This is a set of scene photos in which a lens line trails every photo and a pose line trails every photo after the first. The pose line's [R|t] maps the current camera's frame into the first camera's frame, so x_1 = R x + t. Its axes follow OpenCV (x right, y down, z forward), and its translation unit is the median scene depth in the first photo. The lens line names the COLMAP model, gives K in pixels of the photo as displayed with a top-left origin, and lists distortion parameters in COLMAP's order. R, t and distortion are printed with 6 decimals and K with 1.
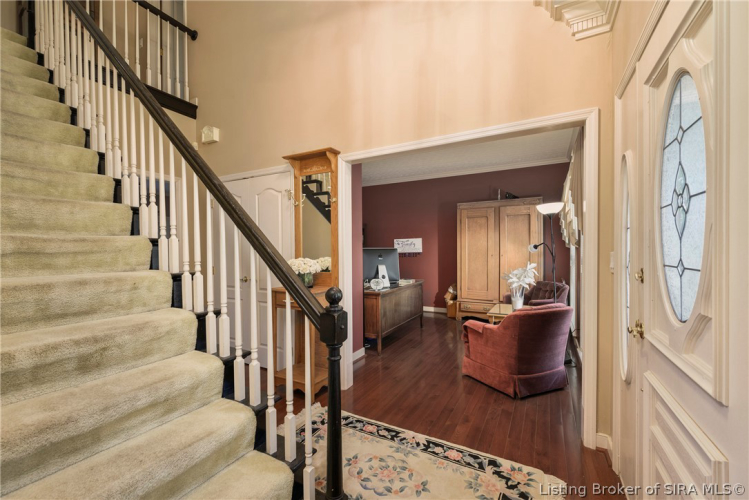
lens RADIAL K [[317.6, 0, 373.7], [0, 317.6, 250.9], [0, 0, 1]] dist [0.001257, -0.000005]
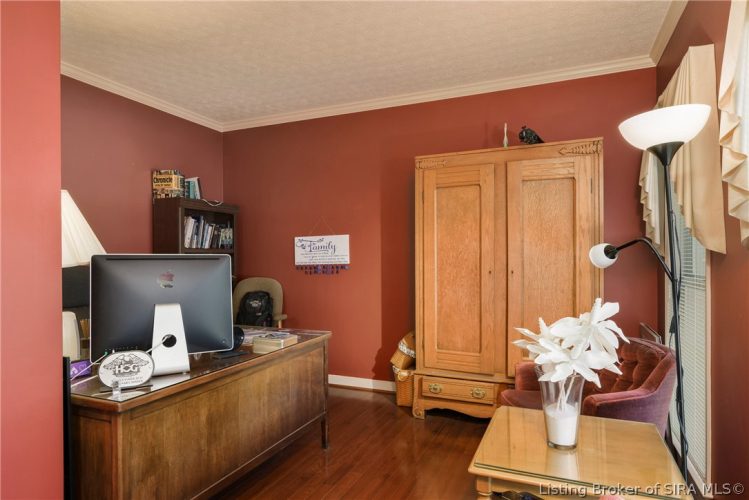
lens RADIAL K [[431.5, 0, 376.6], [0, 431.5, 255.1], [0, 0, 1]] dist [-0.007572, -0.000539]
pose [[0.996051, 0.003530, 0.088718, 0.157063], [-0.002514, 0.999930, -0.011560, -0.002259], [-0.088753, 0.011291, 0.995990, 0.404327]]
